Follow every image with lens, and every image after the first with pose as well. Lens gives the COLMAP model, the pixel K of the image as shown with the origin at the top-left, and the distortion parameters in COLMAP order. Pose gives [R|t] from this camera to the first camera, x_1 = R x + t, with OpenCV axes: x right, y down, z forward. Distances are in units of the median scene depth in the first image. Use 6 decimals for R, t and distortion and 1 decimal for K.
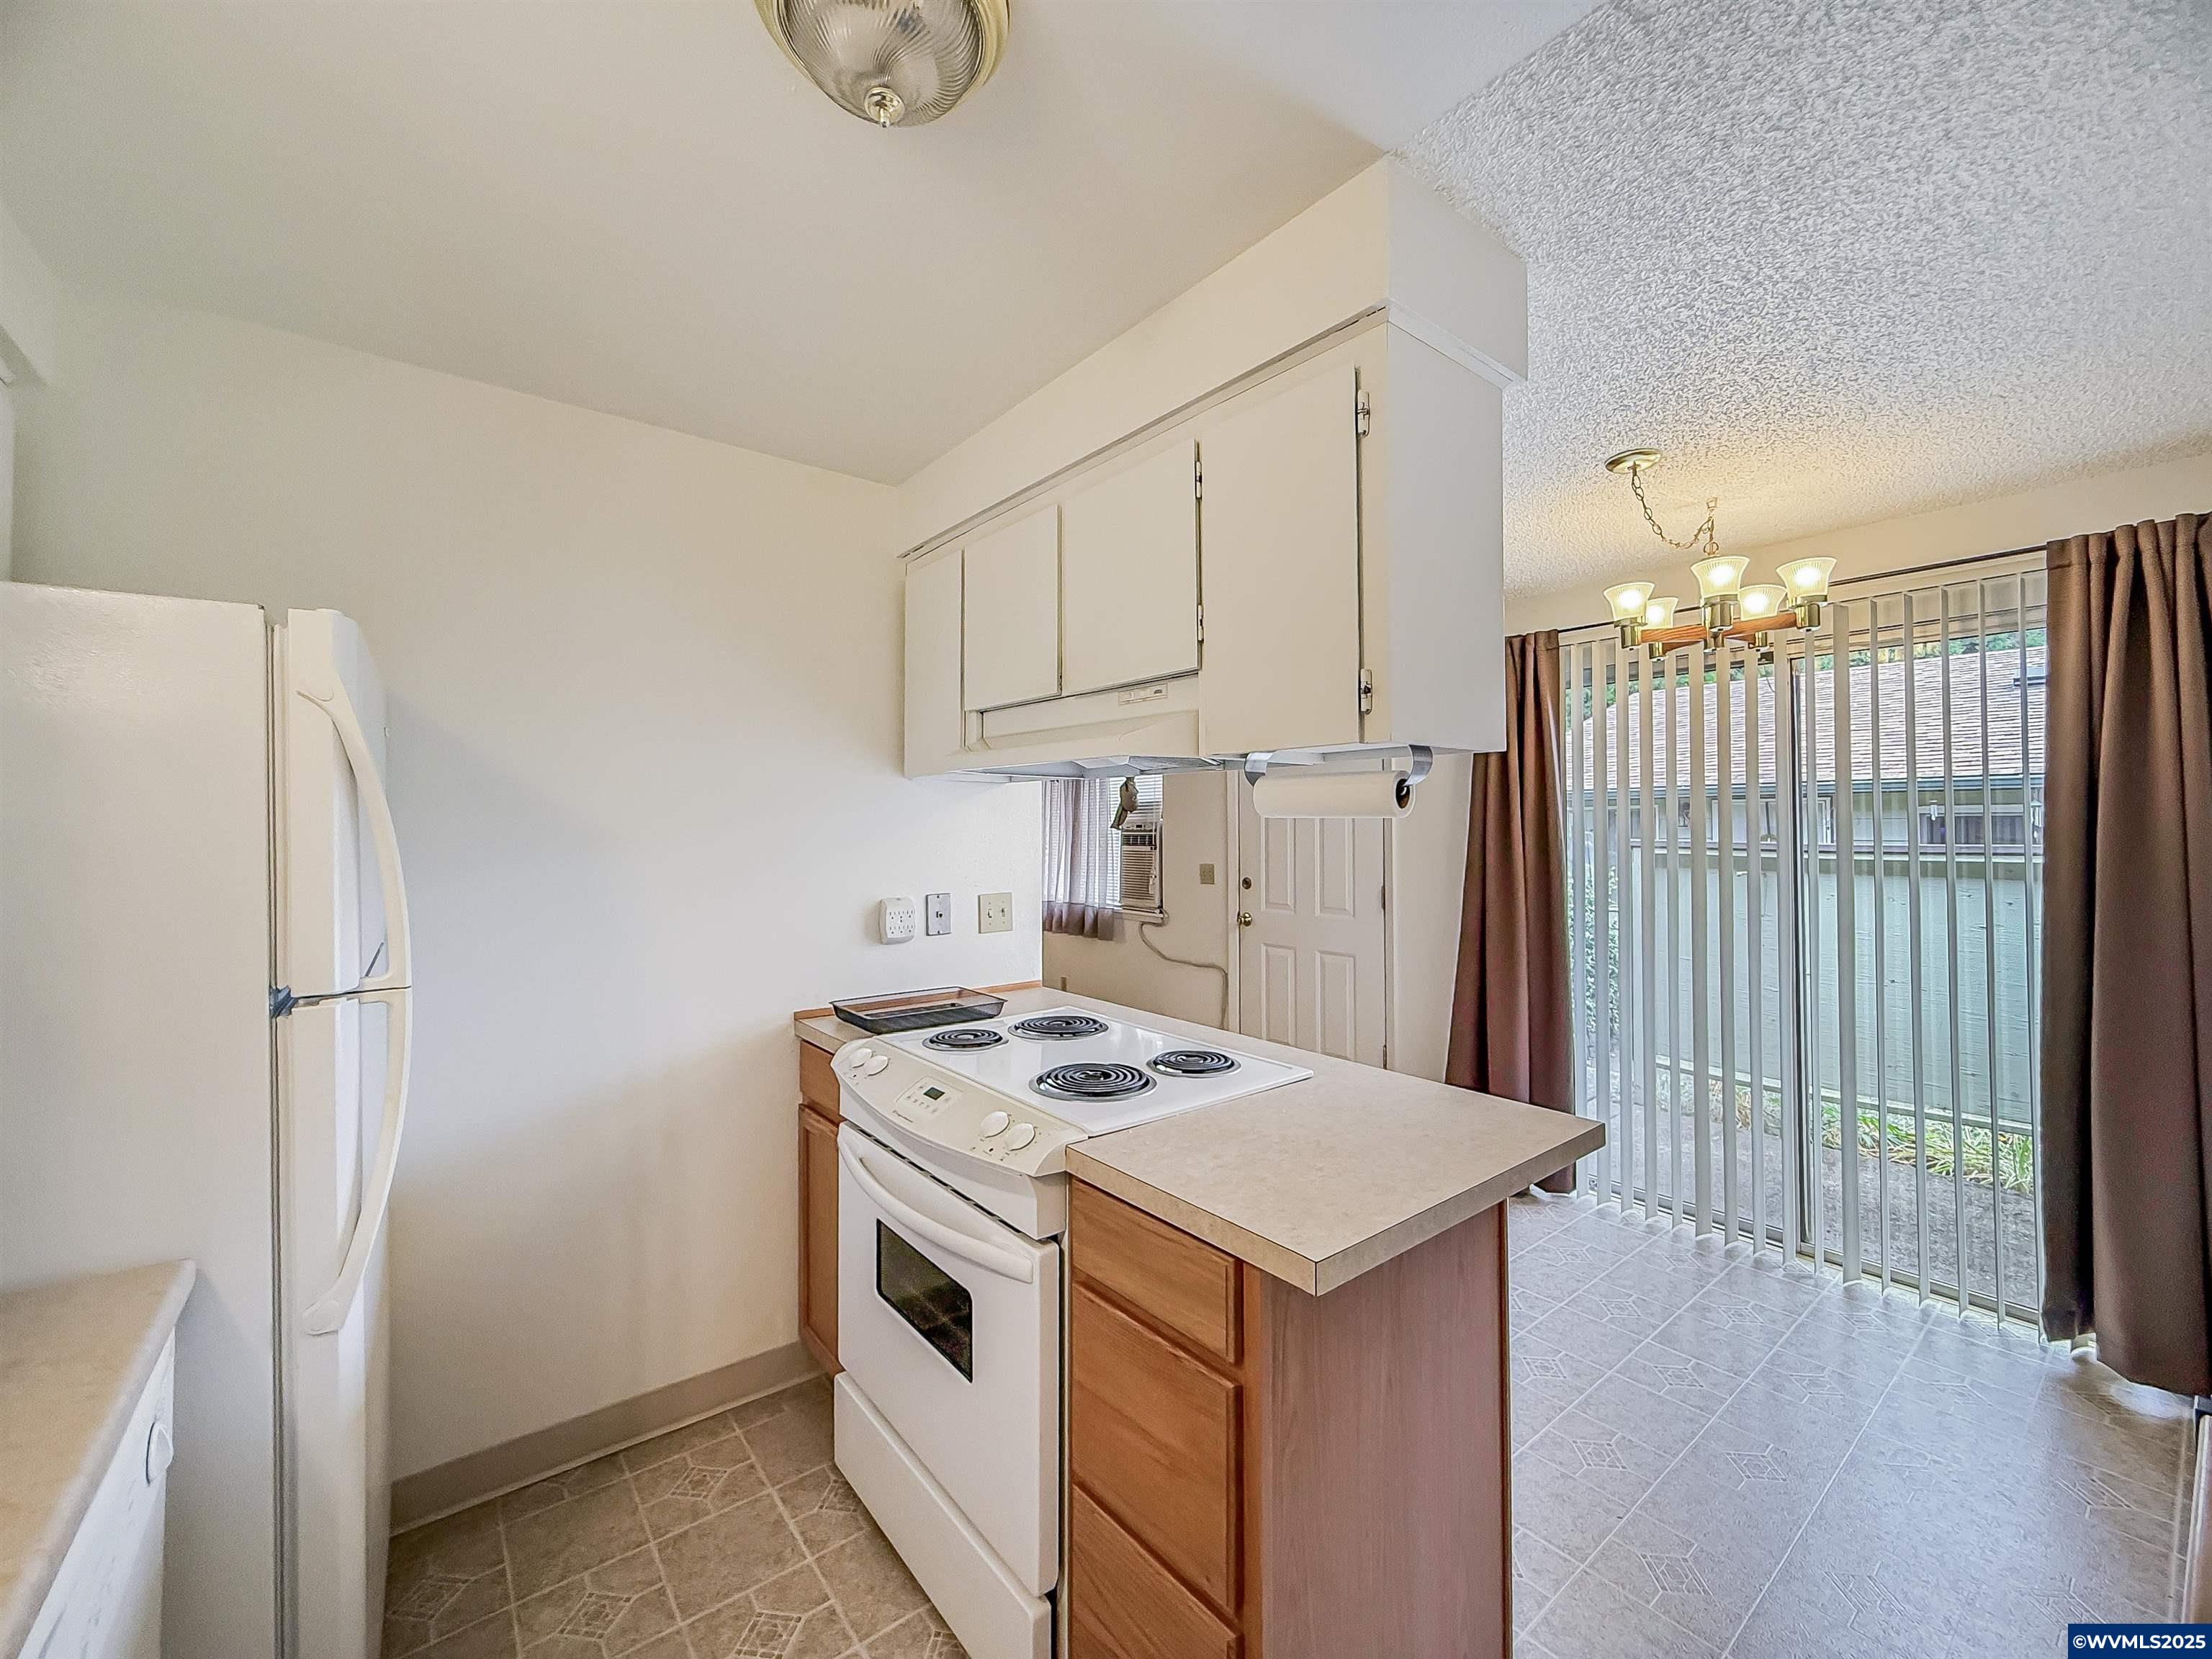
lens RADIAL K [[895.6, 0, 1106.0], [0, 895.6, 829.5], [0, 0, 1]] dist [0.000001, -0.000002]
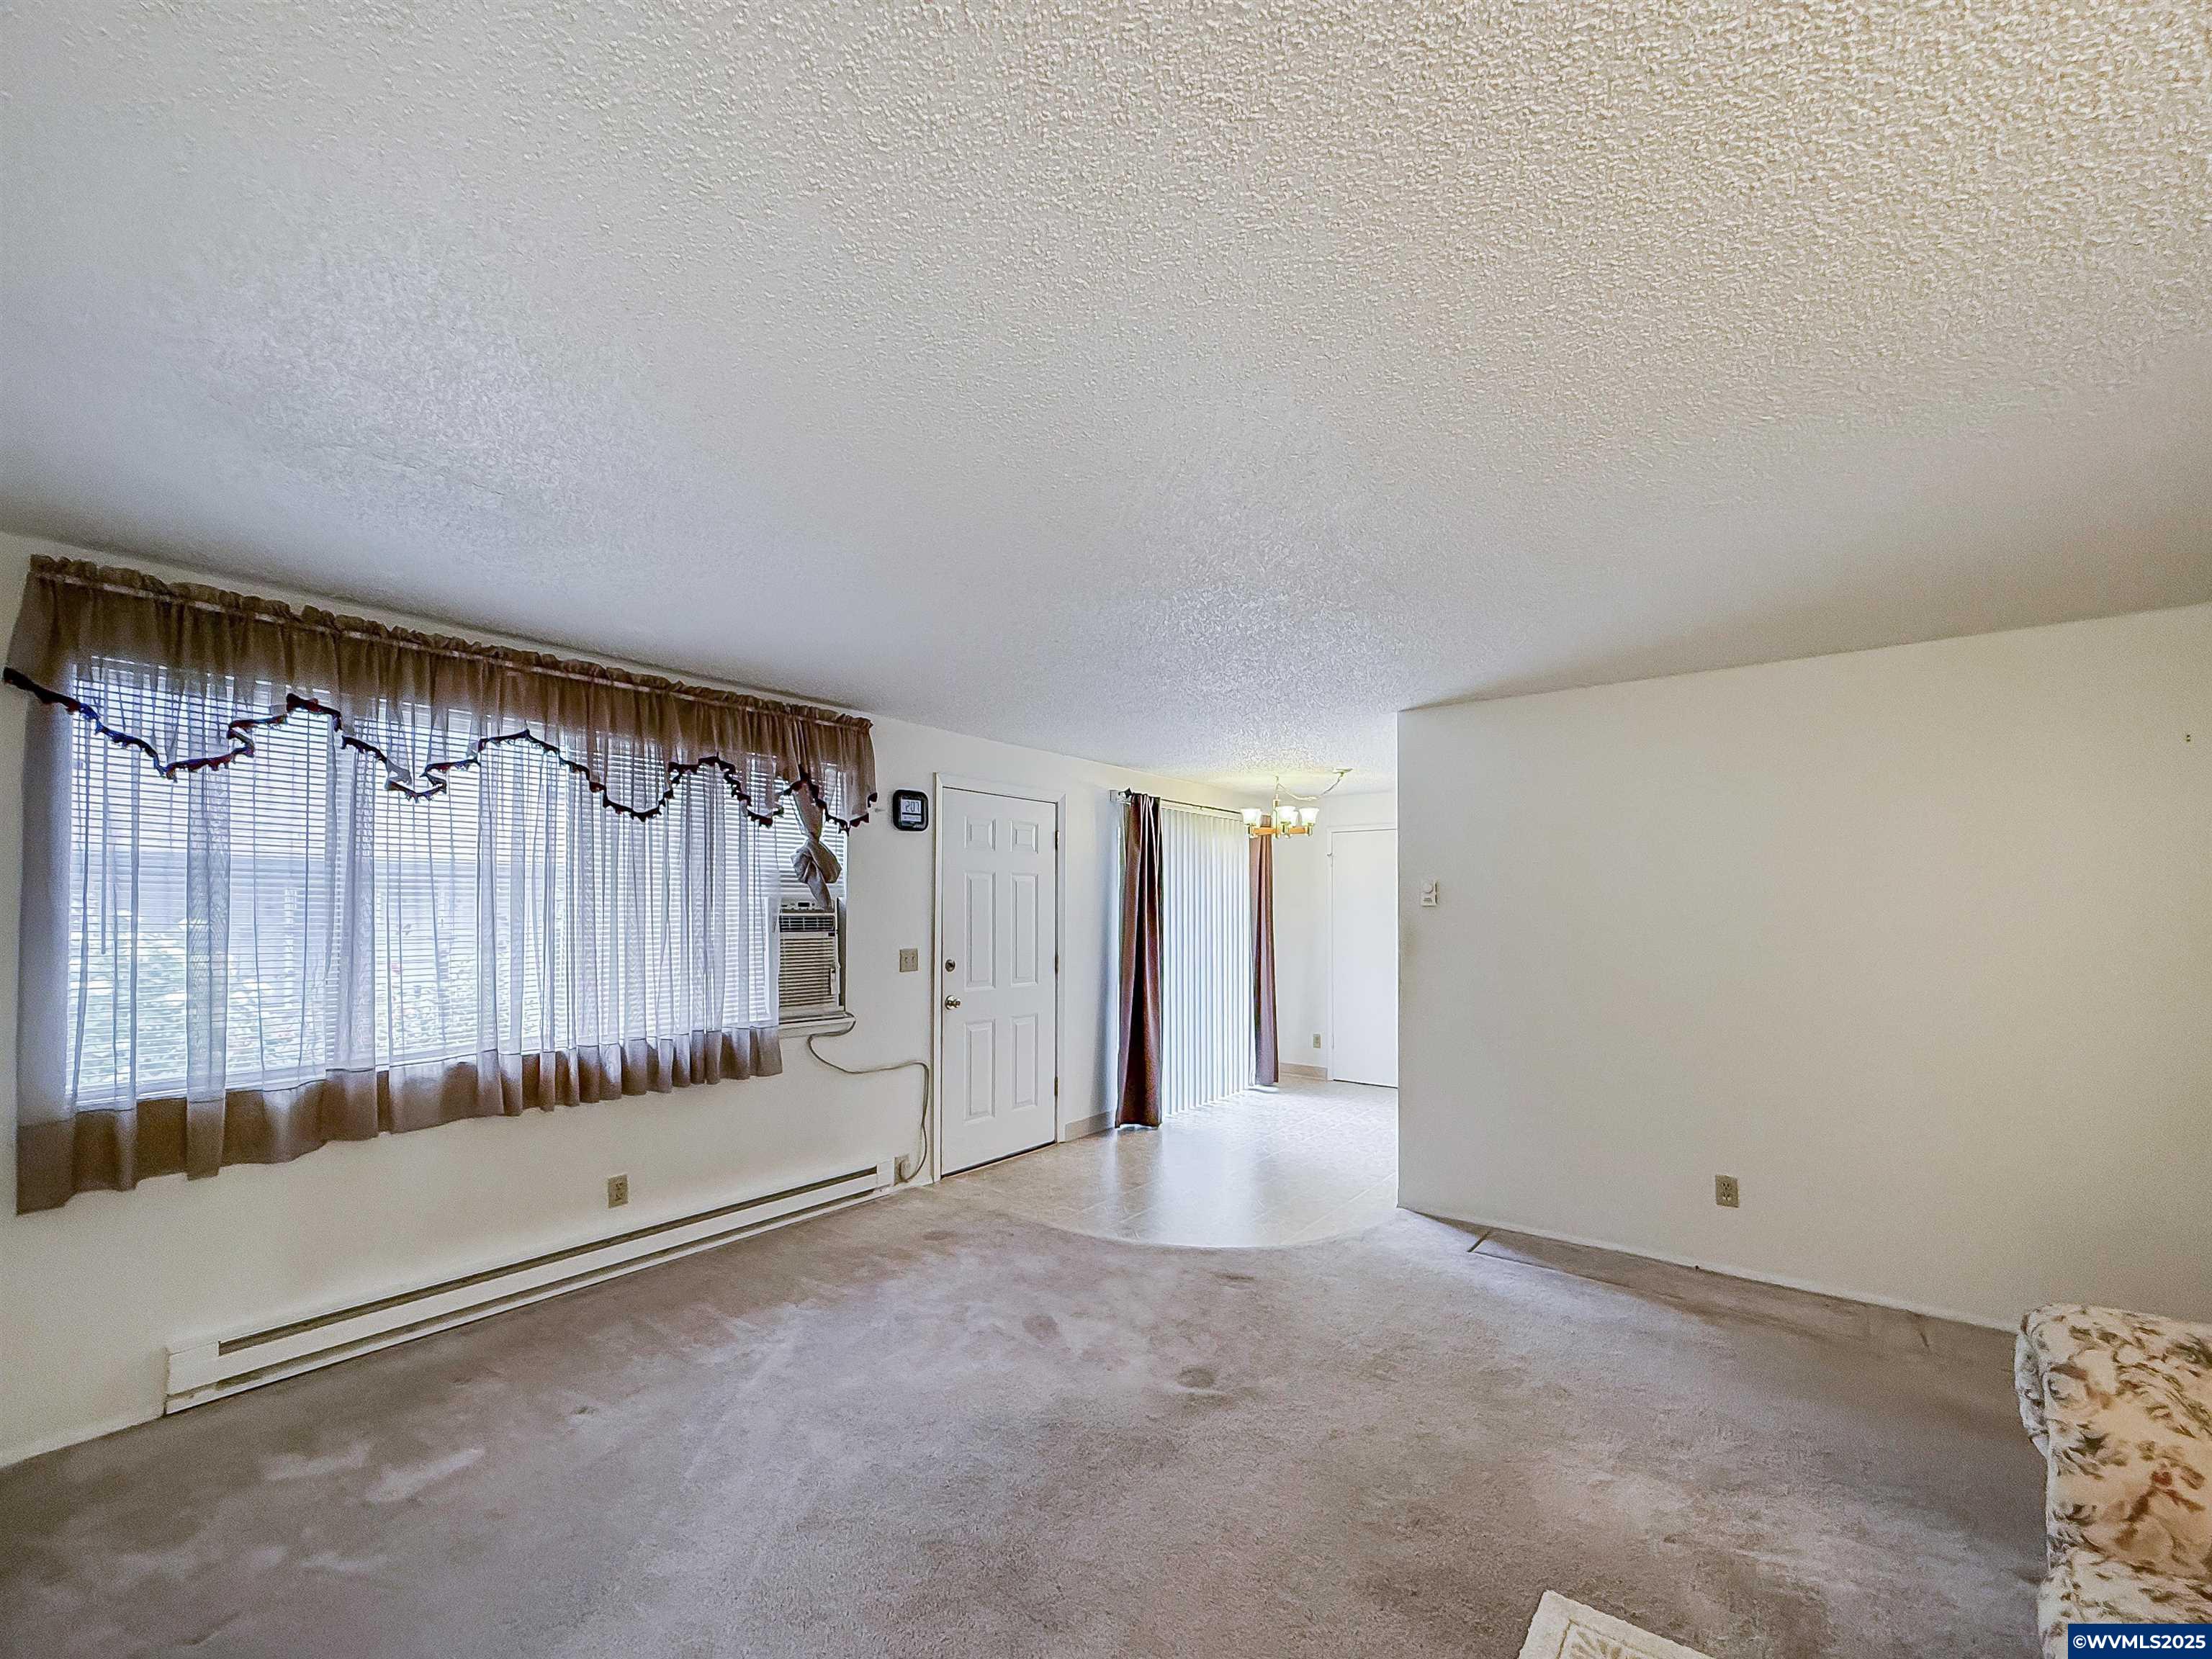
lens RADIAL K [[895.6, 0, 1106.6], [0, 895.6, 897.4], [0, 0, 1]] dist [0.000033, -0.000001]
pose [[-0.236784, 0.010760, 0.971503, -0.742372], [-0.007265, 0.999891, -0.012845, -0.002265], [-0.971535, -0.010100, -0.236680, 0.956721]]
